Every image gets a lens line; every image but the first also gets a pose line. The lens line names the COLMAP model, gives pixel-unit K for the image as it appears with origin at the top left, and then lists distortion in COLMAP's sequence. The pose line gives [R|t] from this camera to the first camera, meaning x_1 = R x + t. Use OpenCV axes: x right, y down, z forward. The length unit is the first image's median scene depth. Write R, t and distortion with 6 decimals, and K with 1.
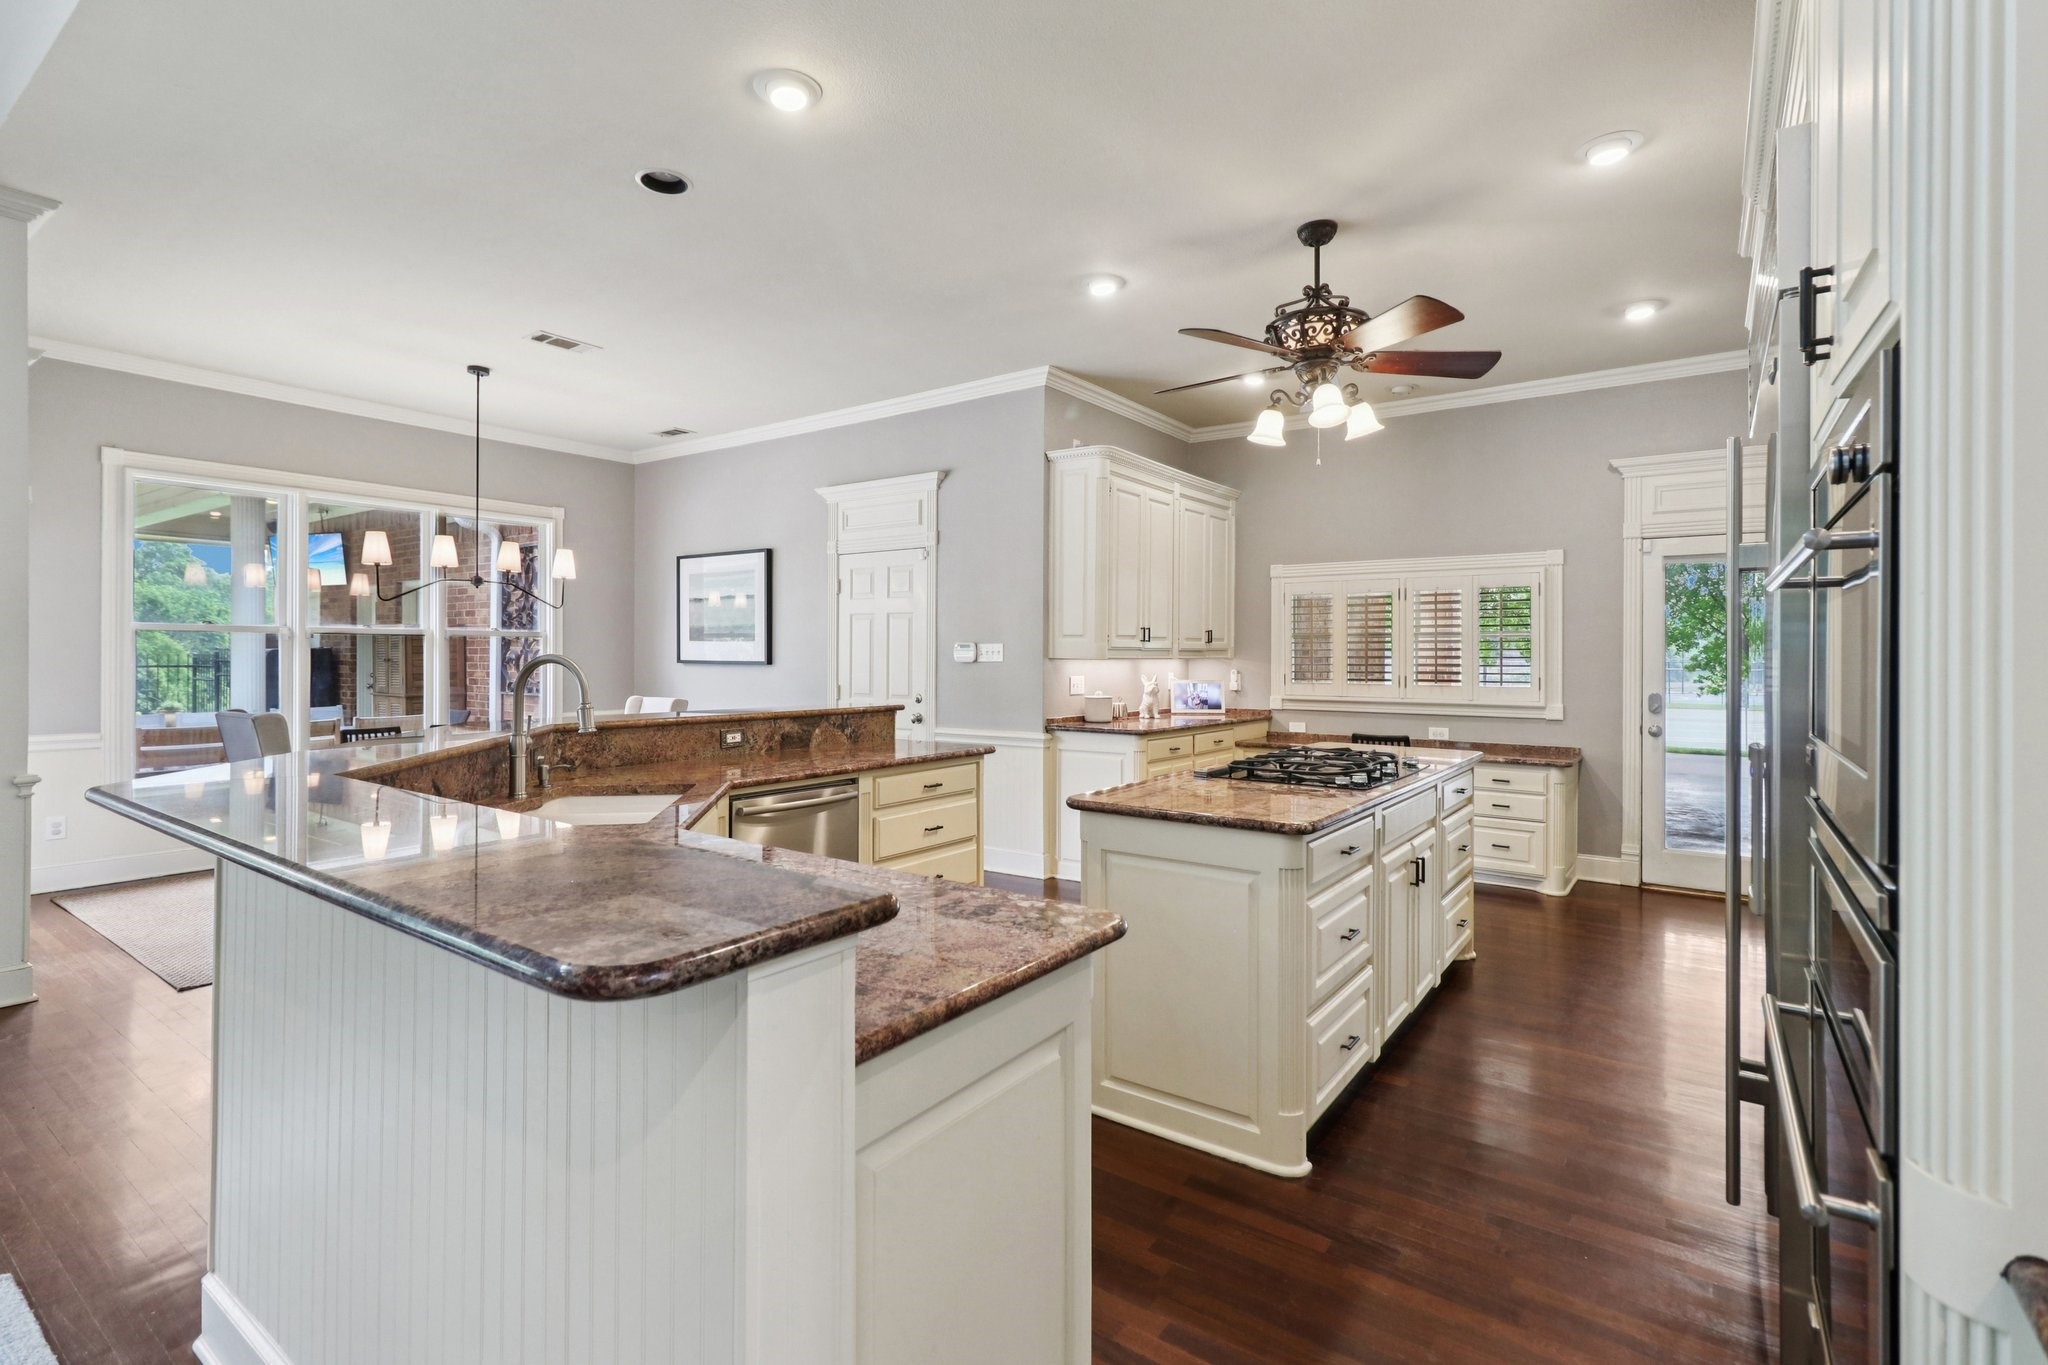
lens RADIAL K [[958.6, 0, 1017.5], [0, 958.6, 647.2], [0, 0, 1]] dist [0.010999, 0.000210]
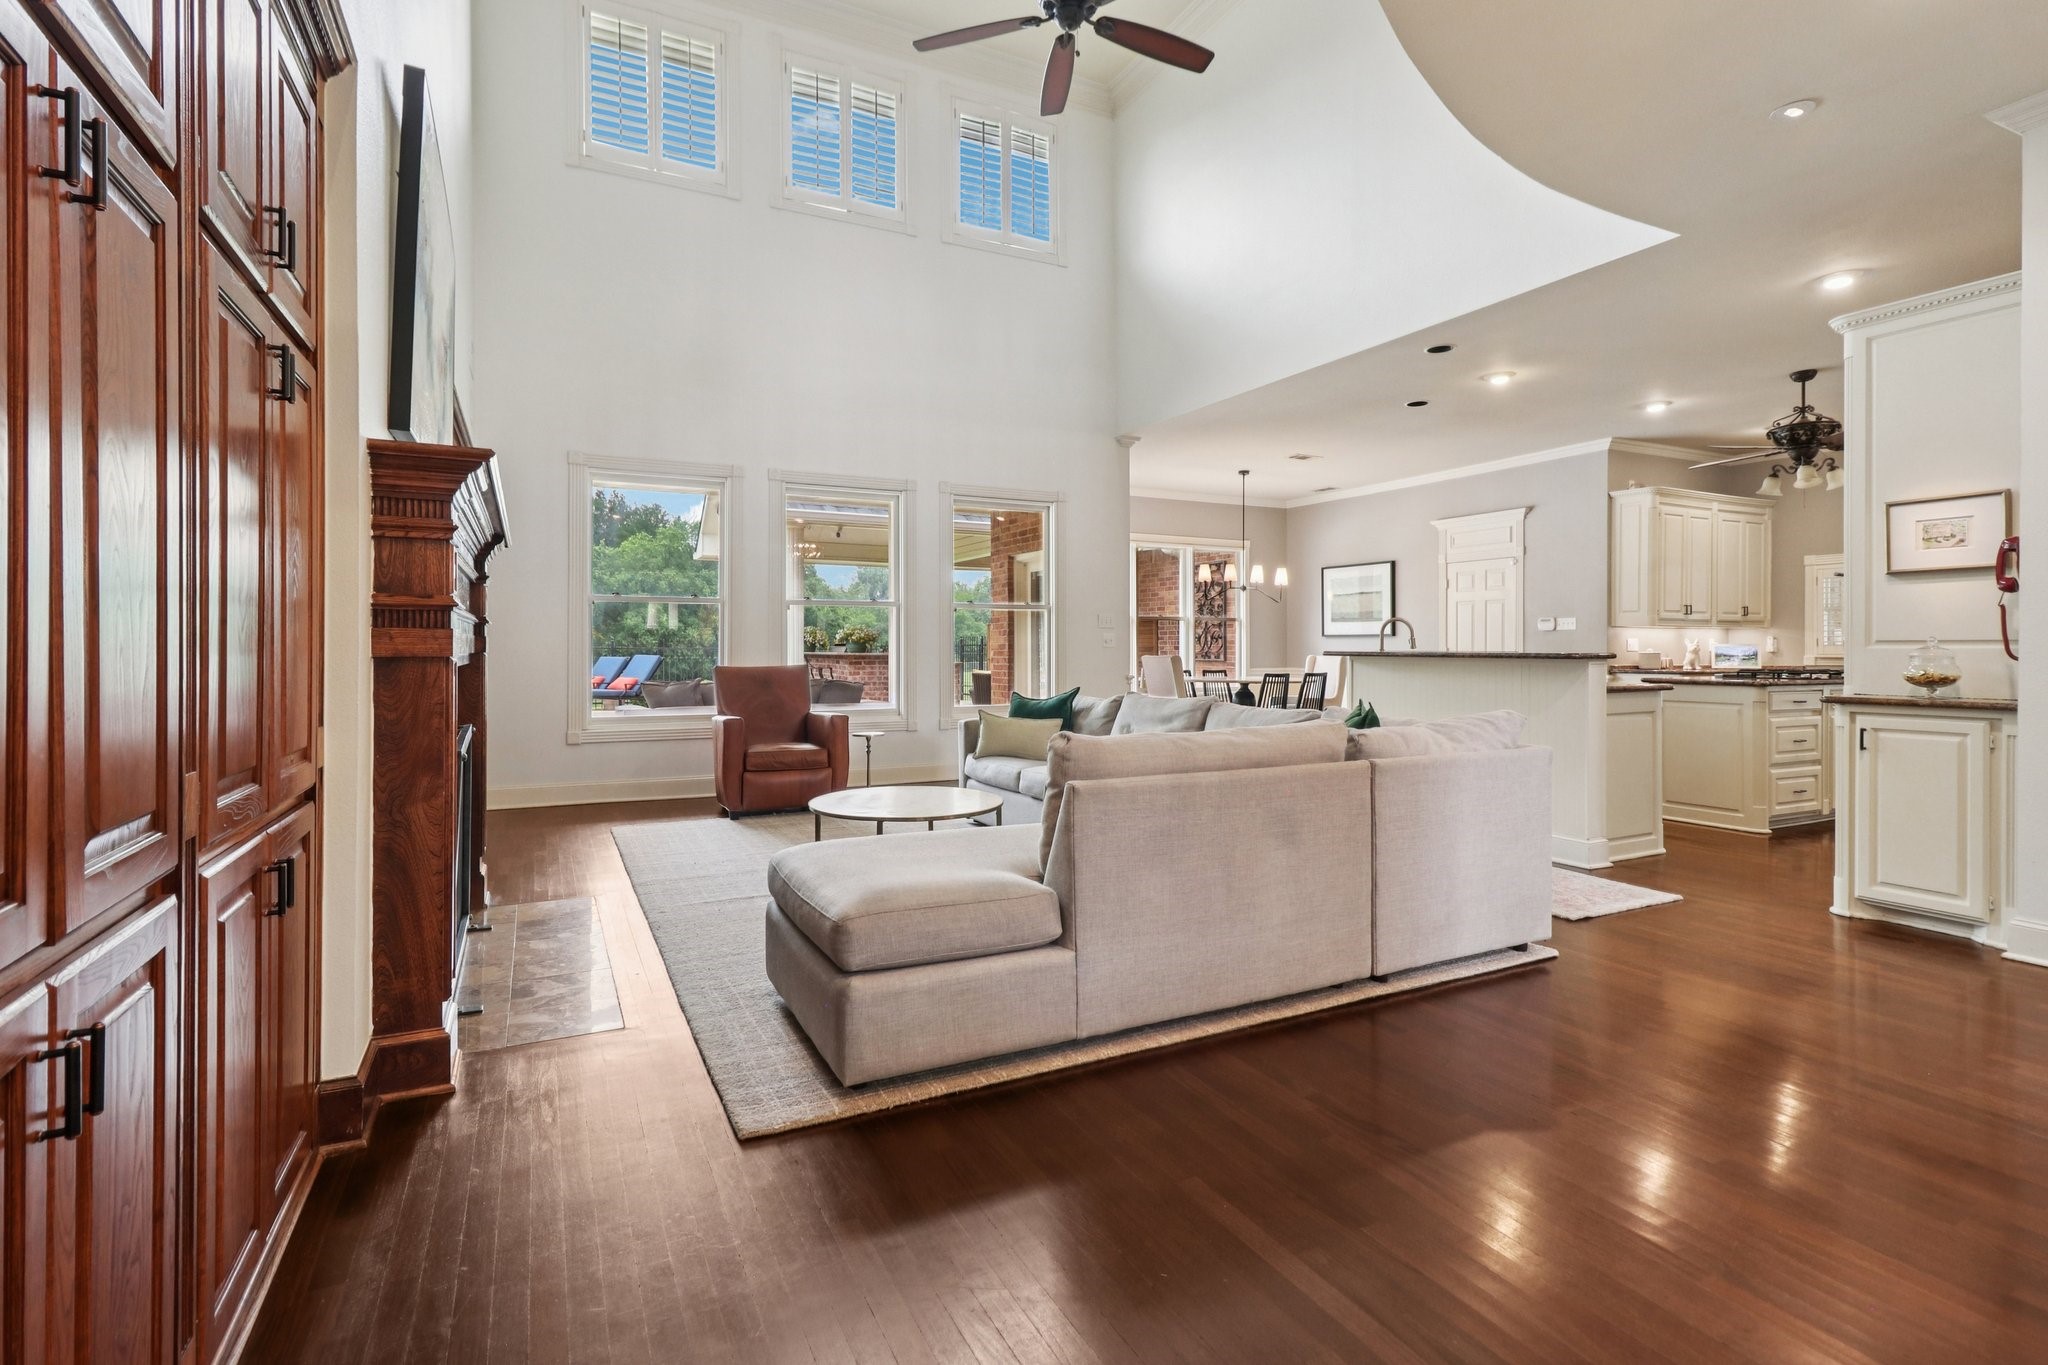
lens RADIAL K [[967.3, 0, 1020.4], [0, 967.3, 649.0], [0, 0, 1]] dist [0.007787, 0.000207]
pose [[0.888568, -0.003708, -0.458730, -0.088526], [0.006854, 0.999963, 0.005194, 0.030674], [0.458693, -0.007760, 0.888561, -0.751779]]
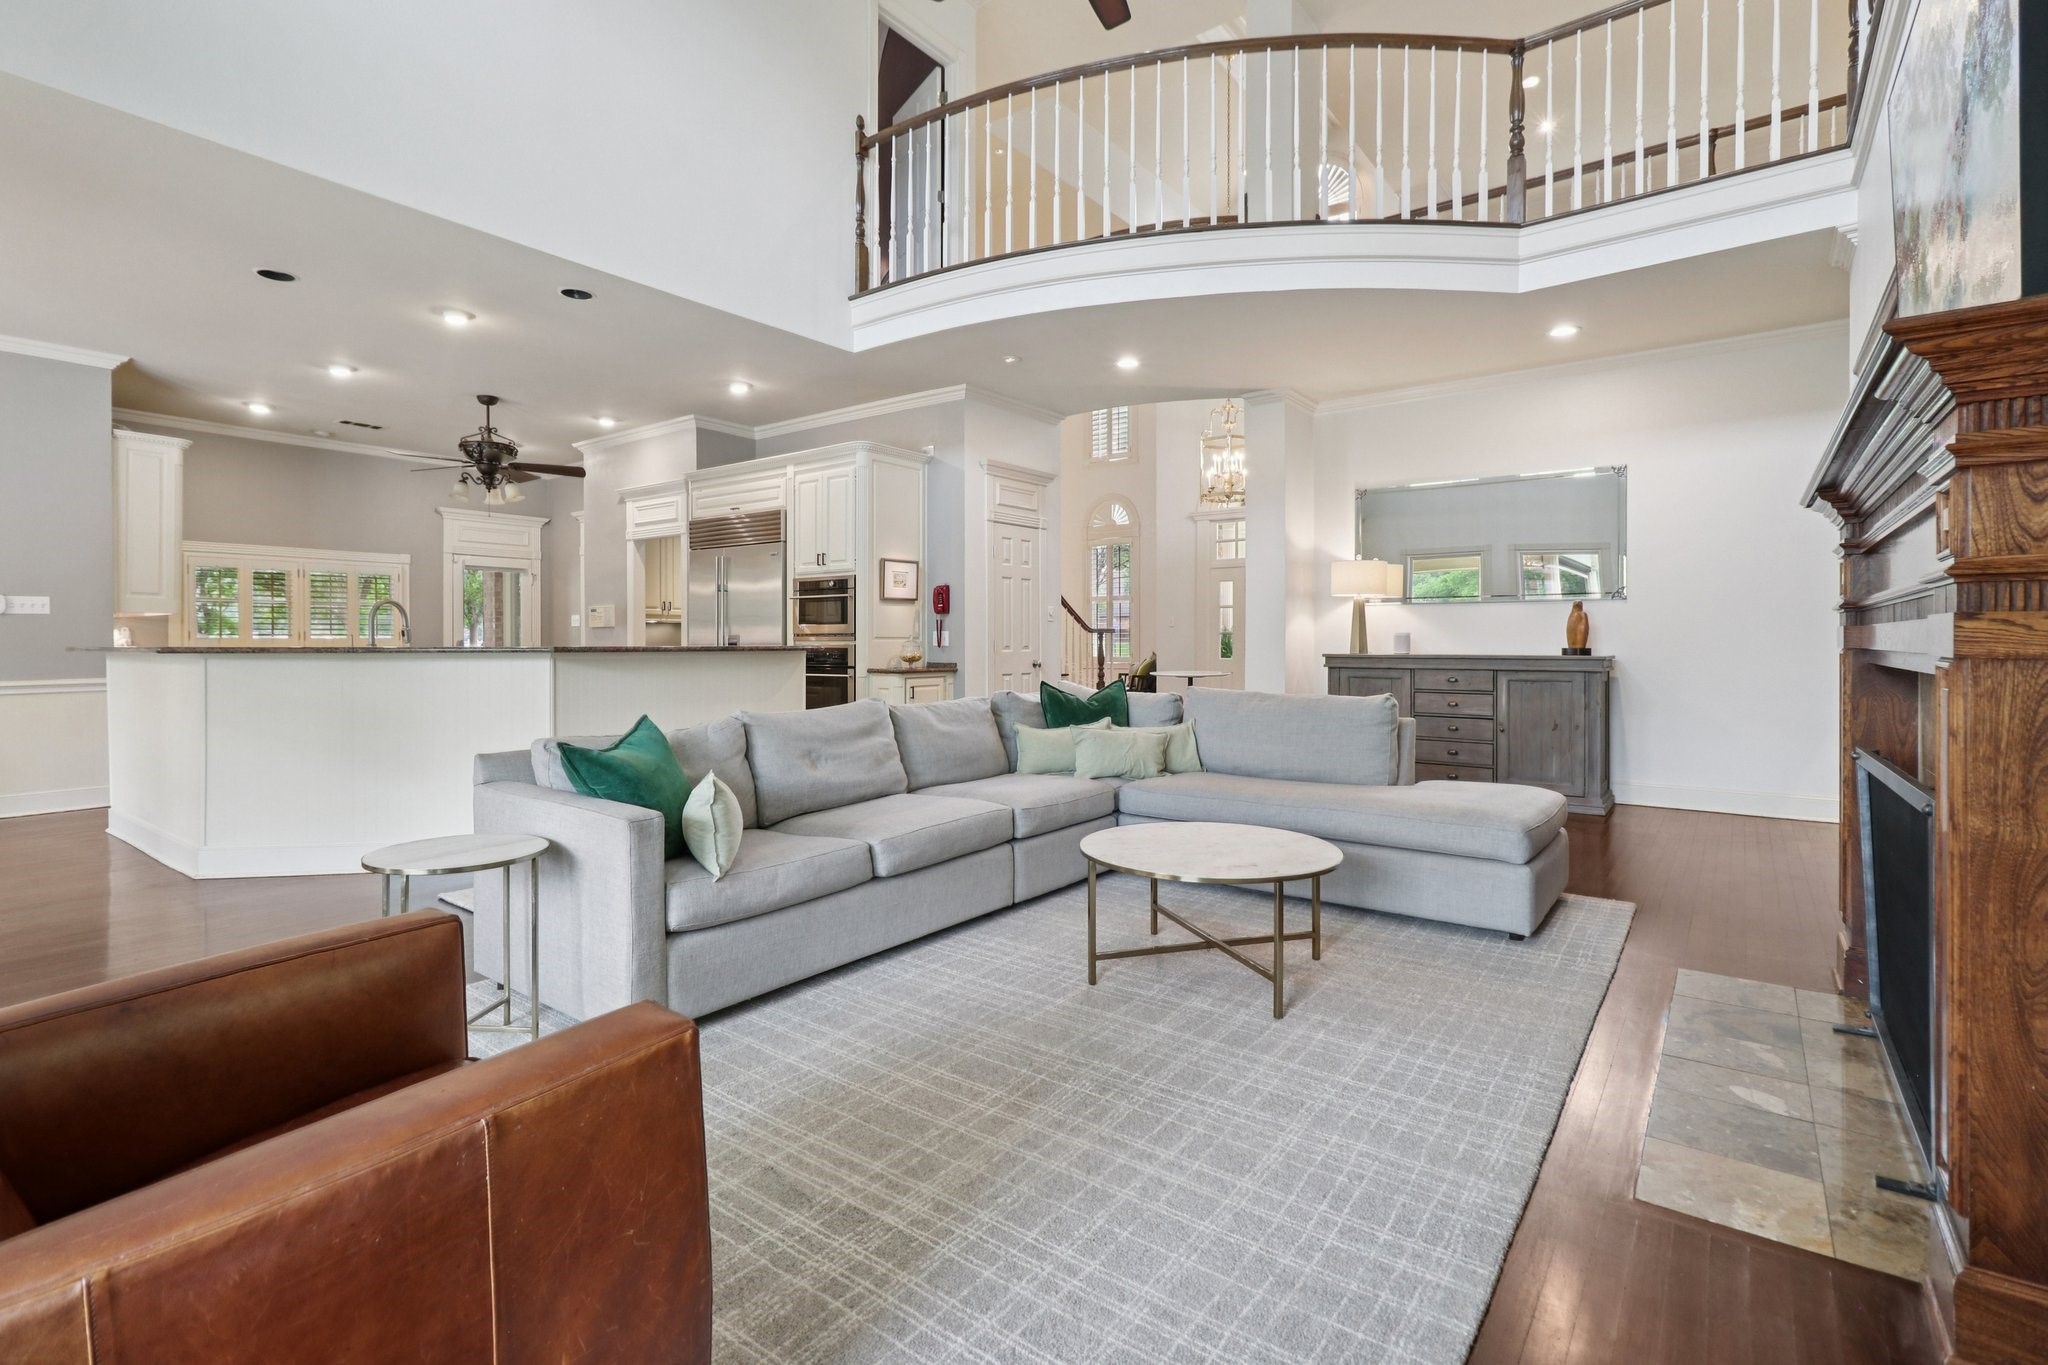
lens RADIAL K [[942.3, 0, 1022.7], [0, 942.3, 643.5], [0, 0, 1]] dist [0.009032, 0.000329]
pose [[0.026242, -0.006894, 0.999632, -0.977387], [-0.007235, 0.999949, 0.007086, 0.030575], [-0.999629, -0.007418, 0.026191, -0.094198]]
